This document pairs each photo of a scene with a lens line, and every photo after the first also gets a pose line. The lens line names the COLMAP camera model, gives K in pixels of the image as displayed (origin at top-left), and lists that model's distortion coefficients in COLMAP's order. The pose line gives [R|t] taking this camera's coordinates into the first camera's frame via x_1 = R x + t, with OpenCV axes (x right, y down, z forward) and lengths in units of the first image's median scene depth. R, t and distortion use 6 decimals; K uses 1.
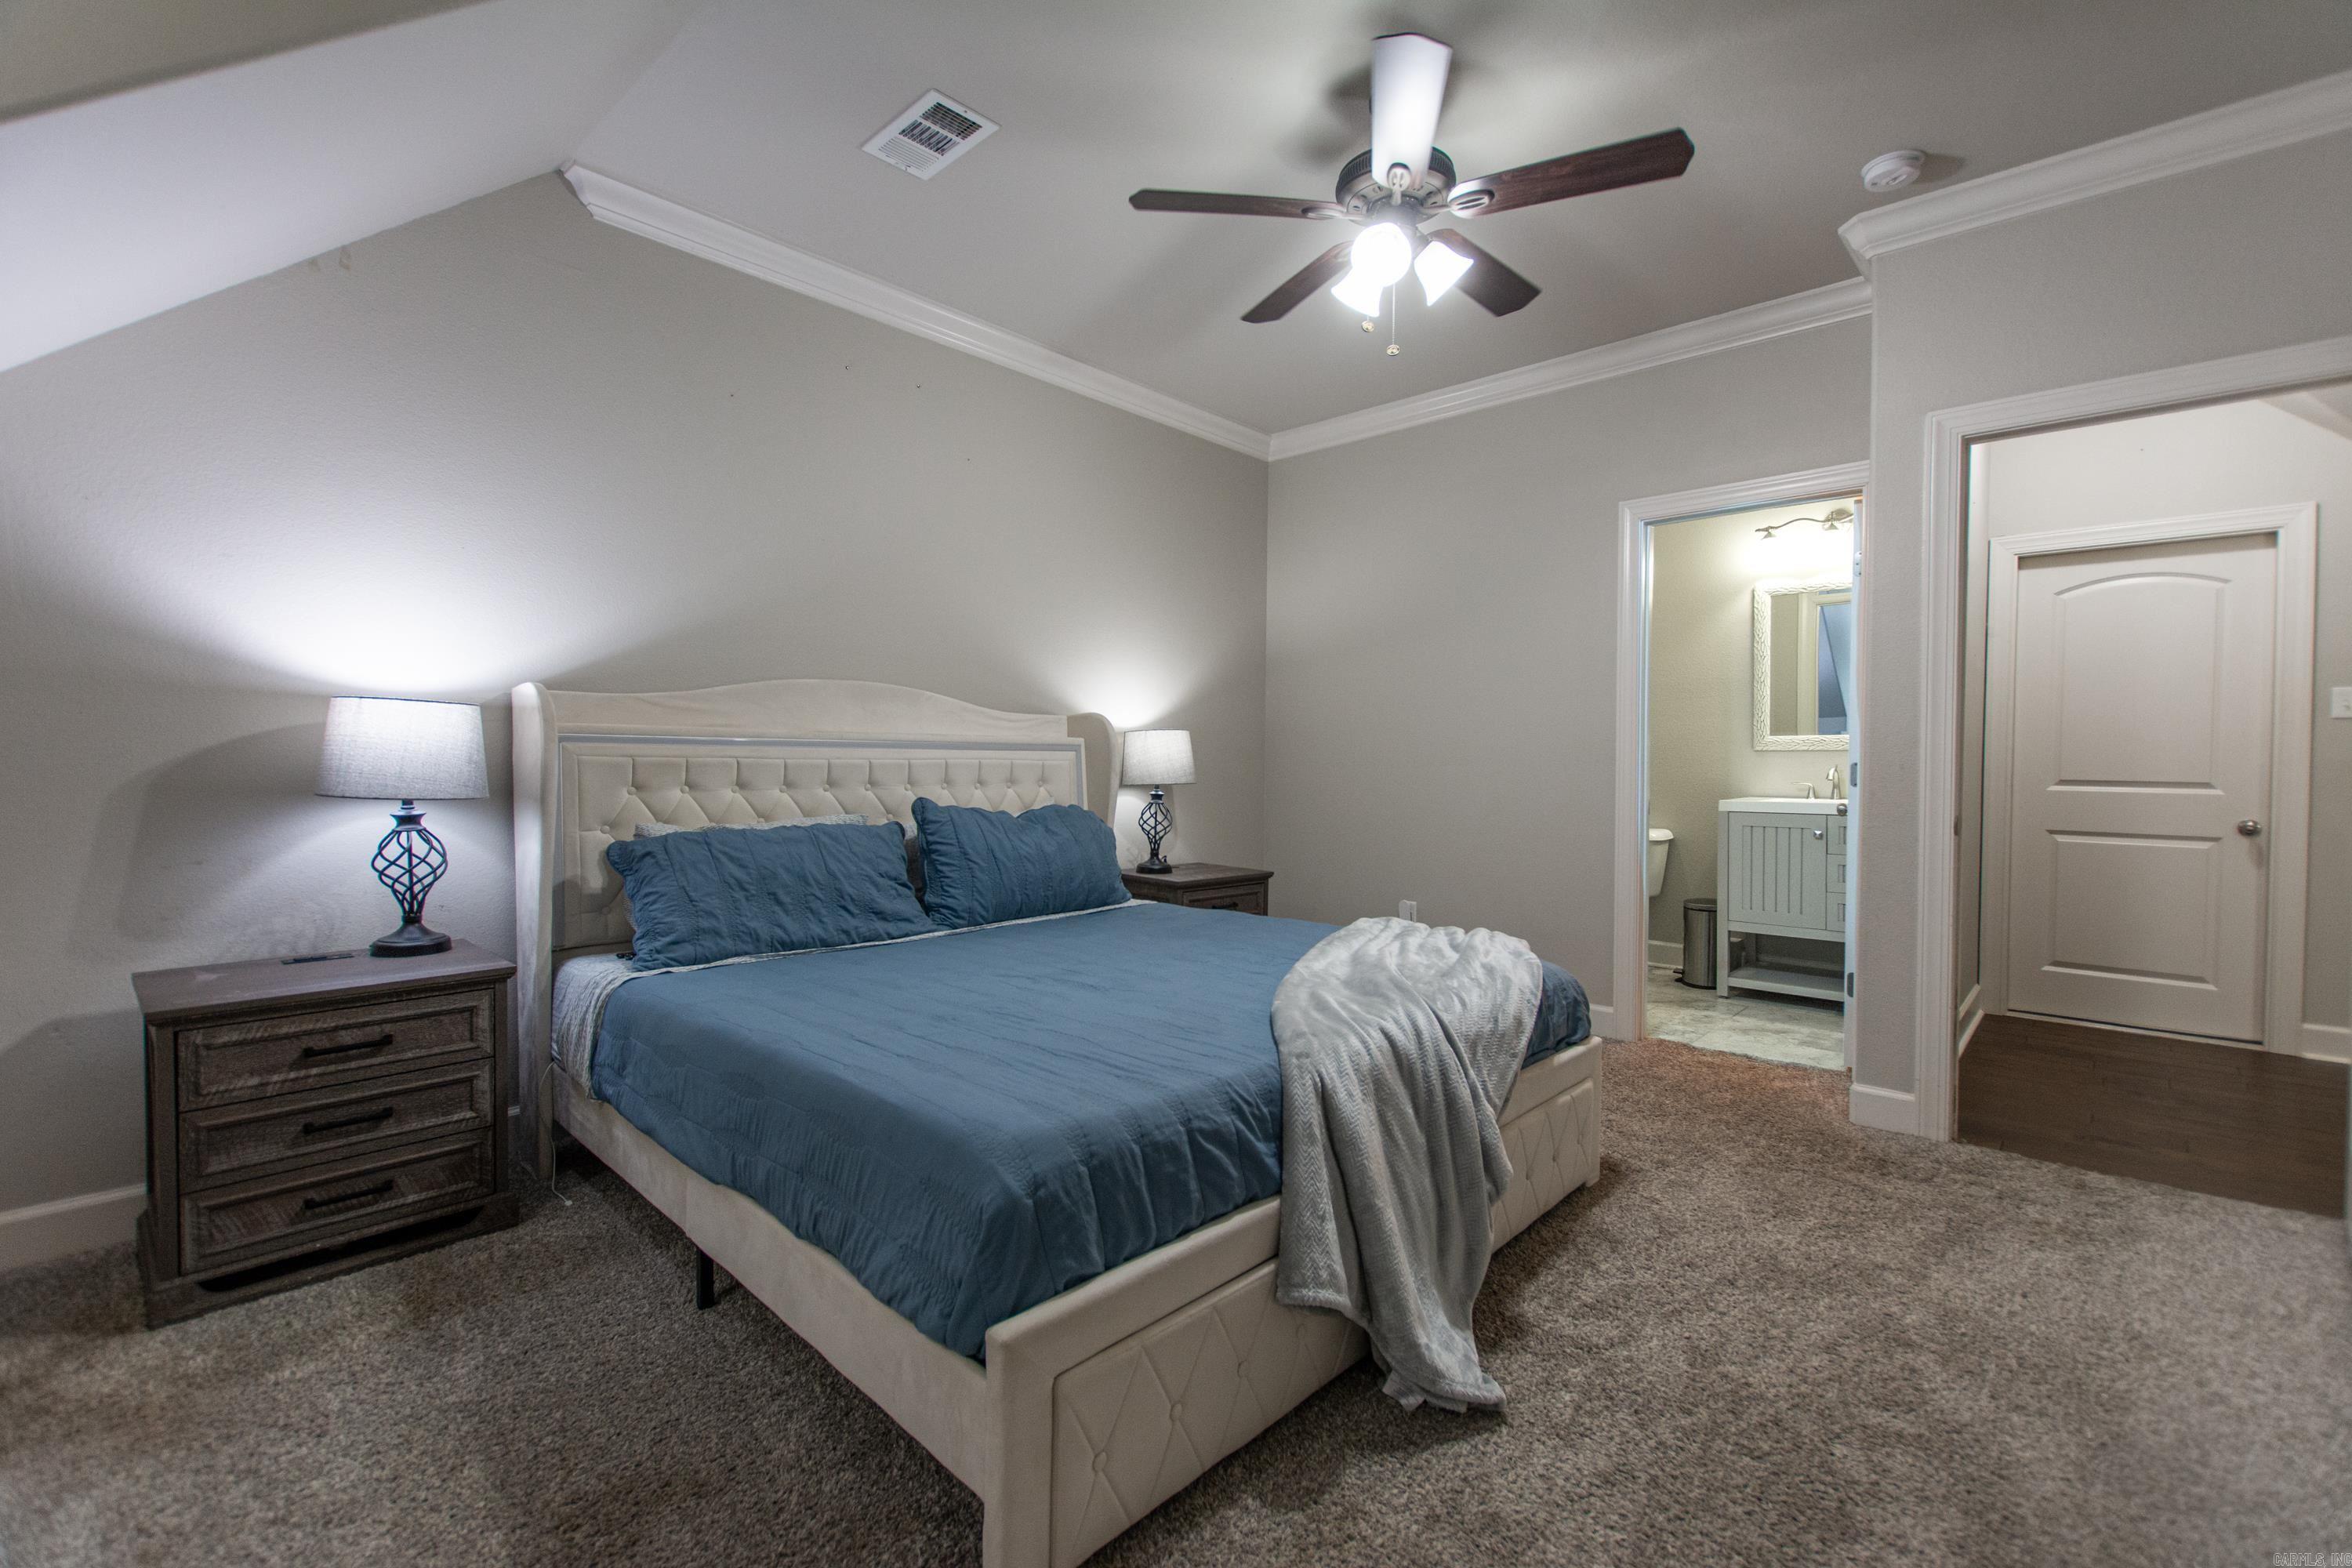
lens RADIAL K [[1000.5, 0, 1239.7], [0, 1000.5, 782.9], [0, 0, 1]] dist [0.000936, 0.000128]
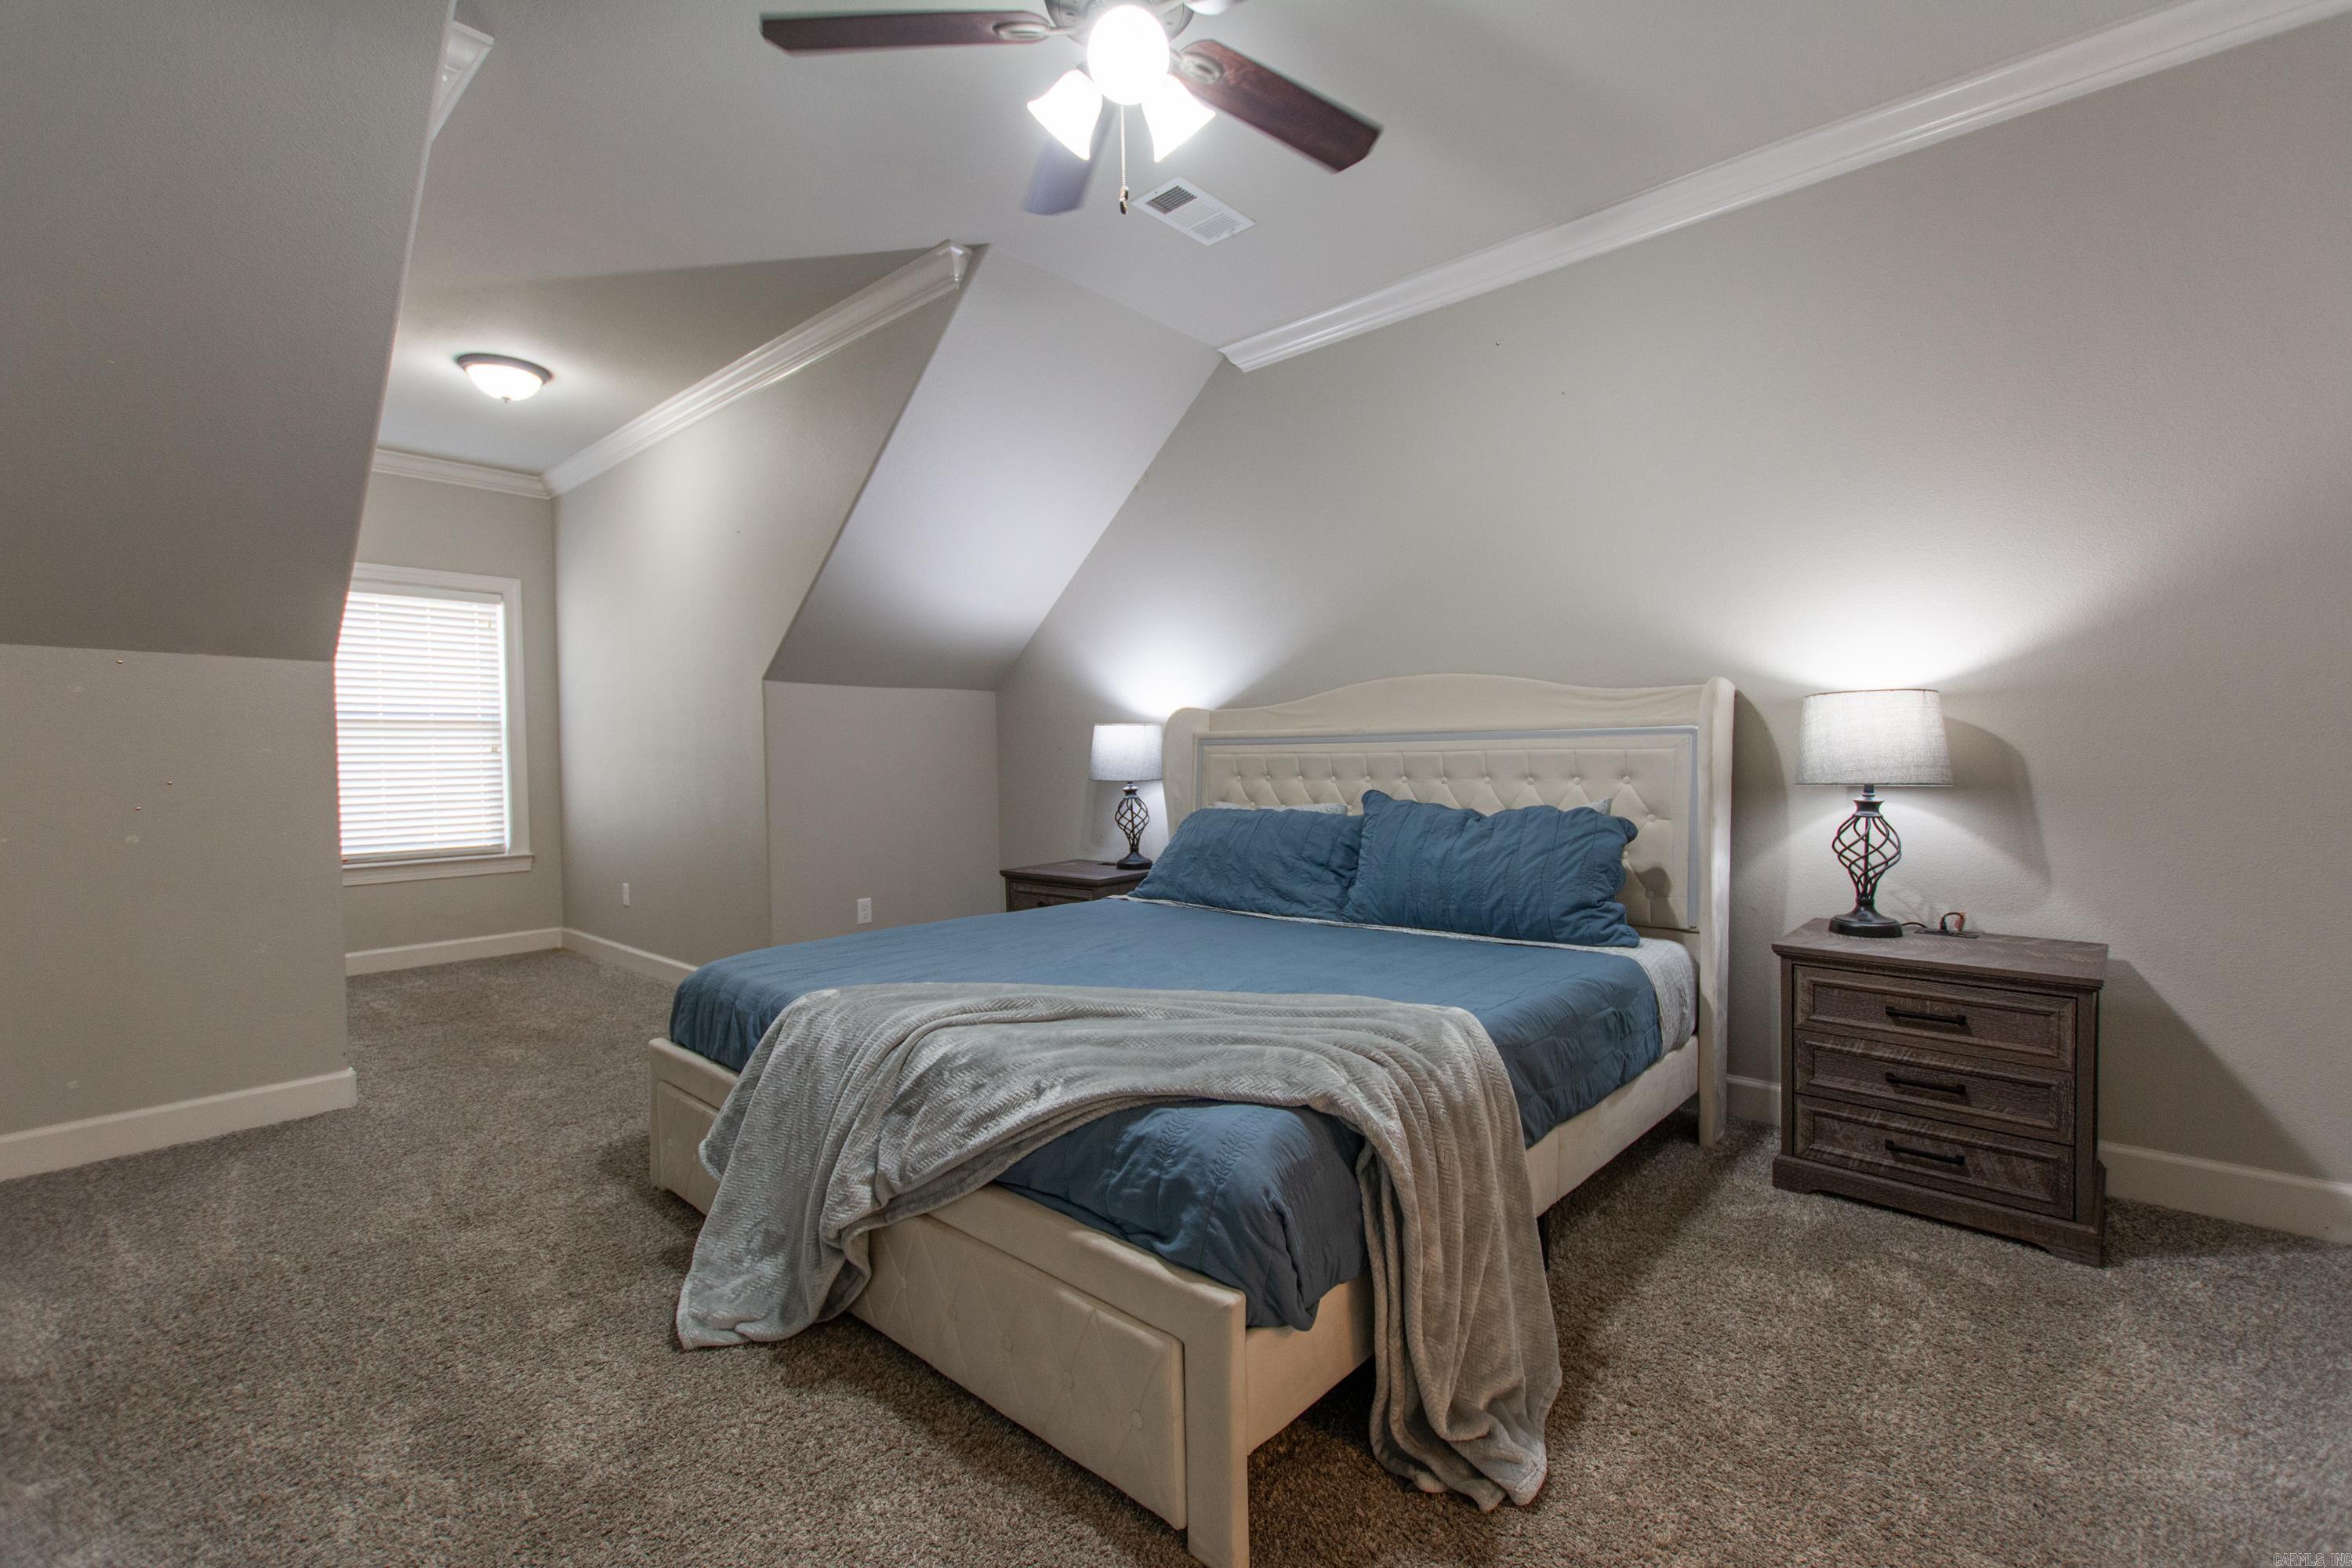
lens RADIAL K [[1000.5, 0, 1239.7], [0, 1000.5, 782.9], [0, 0, 1]] dist [0.000936, 0.000128]
pose [[0.031994, 0.017015, -0.999343, 0.237494], [-0.010733, 0.999803, 0.016680, -0.002609], [0.999430, 0.010192, 0.032171, 0.291709]]
